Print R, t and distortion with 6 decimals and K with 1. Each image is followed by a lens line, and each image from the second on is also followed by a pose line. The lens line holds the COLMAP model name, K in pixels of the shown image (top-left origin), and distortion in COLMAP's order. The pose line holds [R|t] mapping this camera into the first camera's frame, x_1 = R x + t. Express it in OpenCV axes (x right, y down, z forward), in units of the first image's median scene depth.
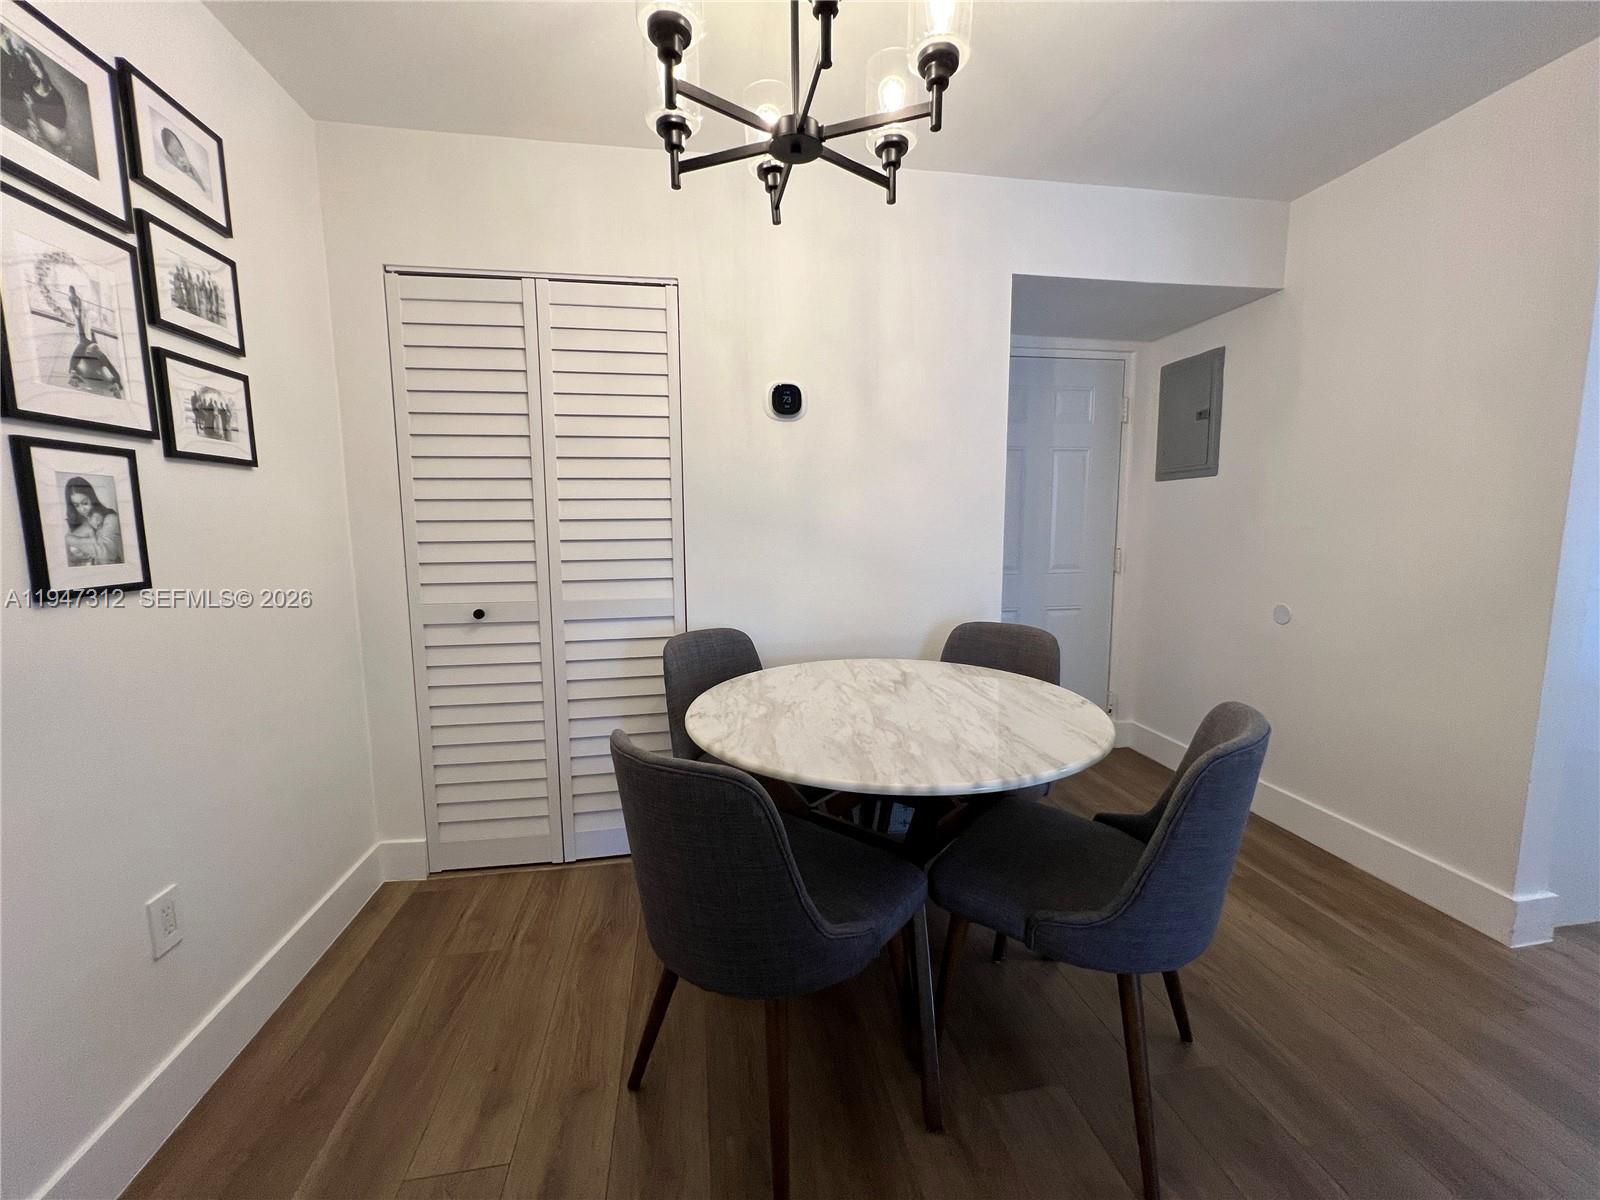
lens RADIAL K [[645.8, 0, 800.0], [0, 645.8, 600.0], [0, 0, 1]] dist [0.001288, 0.000041]
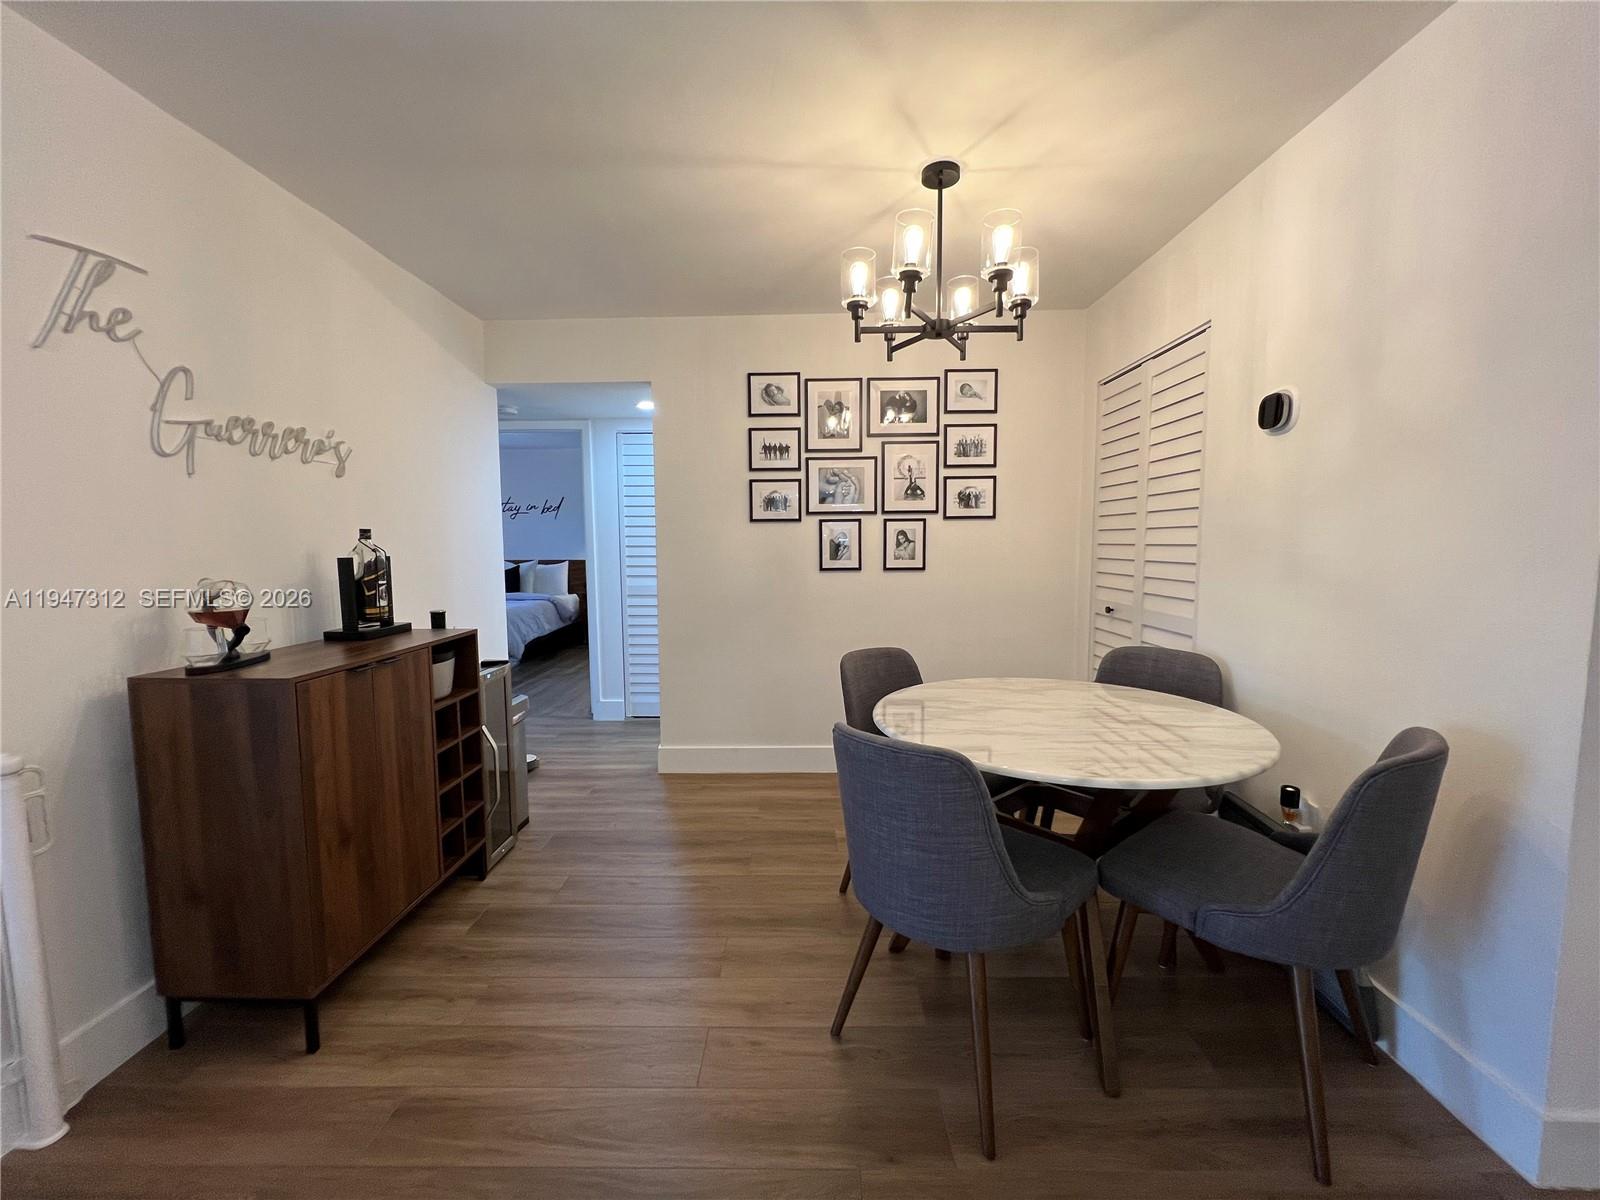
lens RADIAL K [[645.8, 0, 800.0], [0, 645.8, 600.0], [0, 0, 1]] dist [0.001288, 0.000041]
pose [[-0.170600, 0.098015, -0.980453, 1.656883], [-0.113030, 0.986525, 0.118289, -0.150249], [0.978836, 0.131000, -0.157223, 0.921849]]
